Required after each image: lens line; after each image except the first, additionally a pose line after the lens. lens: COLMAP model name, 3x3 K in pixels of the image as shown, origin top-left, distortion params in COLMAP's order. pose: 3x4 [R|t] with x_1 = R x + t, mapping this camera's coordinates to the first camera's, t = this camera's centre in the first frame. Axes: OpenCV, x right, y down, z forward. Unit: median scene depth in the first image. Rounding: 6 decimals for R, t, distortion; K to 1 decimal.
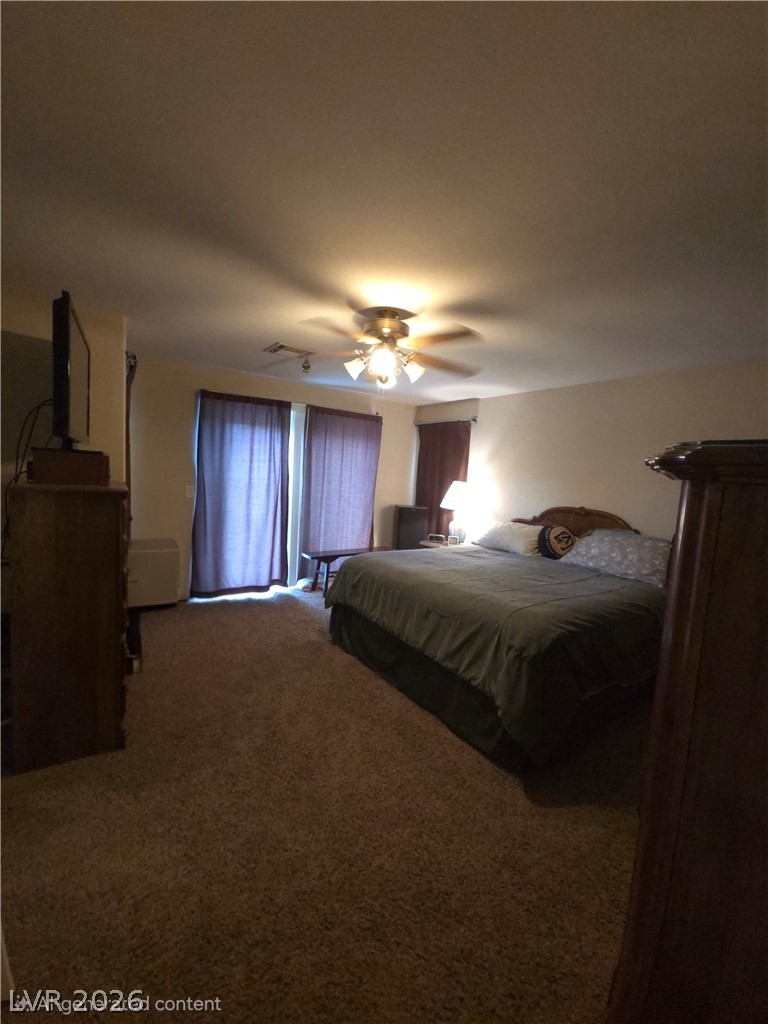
lens RADIAL K [[415.9, 0, 380.5], [0, 415.9, 509.9], [0, 0, 1]] dist [0.001936, -0.000764]
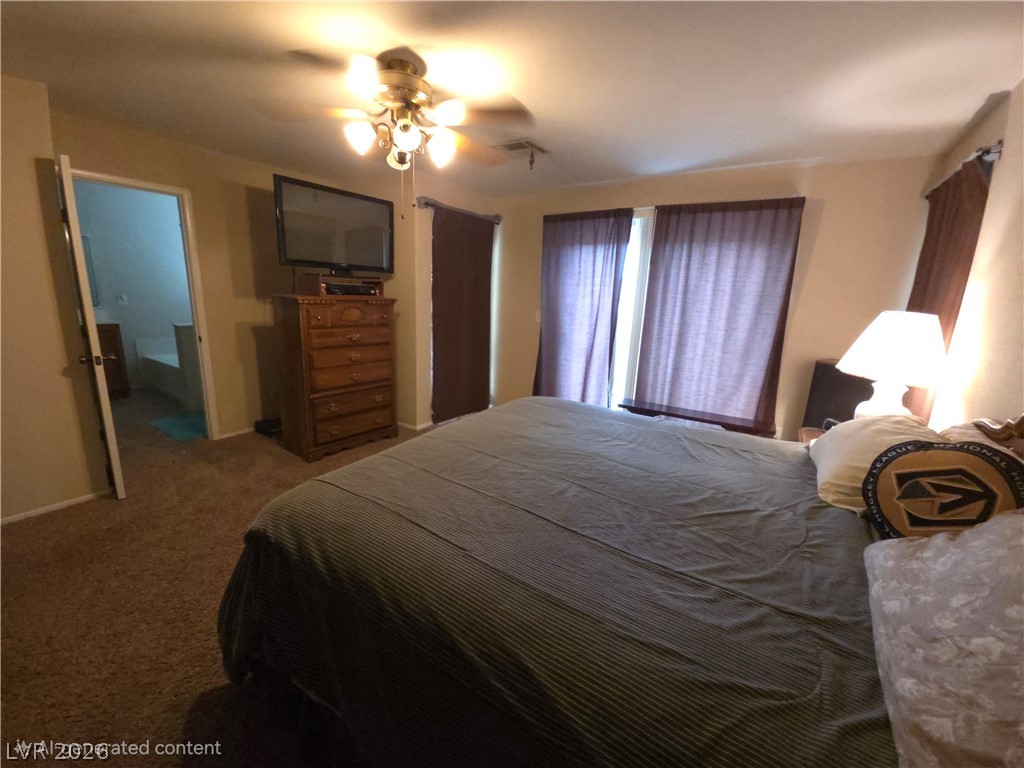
lens RADIAL K [[415.9, 0, 508.7], [0, 415.9, 384.3], [0, 0, 1]] dist [0.001936, -0.000764]
pose [[0.374216, 0.170462, -0.911540, 0.488815], [-0.102775, 0.984529, 0.141918, -0.014777], [0.921629, 0.040576, 0.385945, 0.496391]]
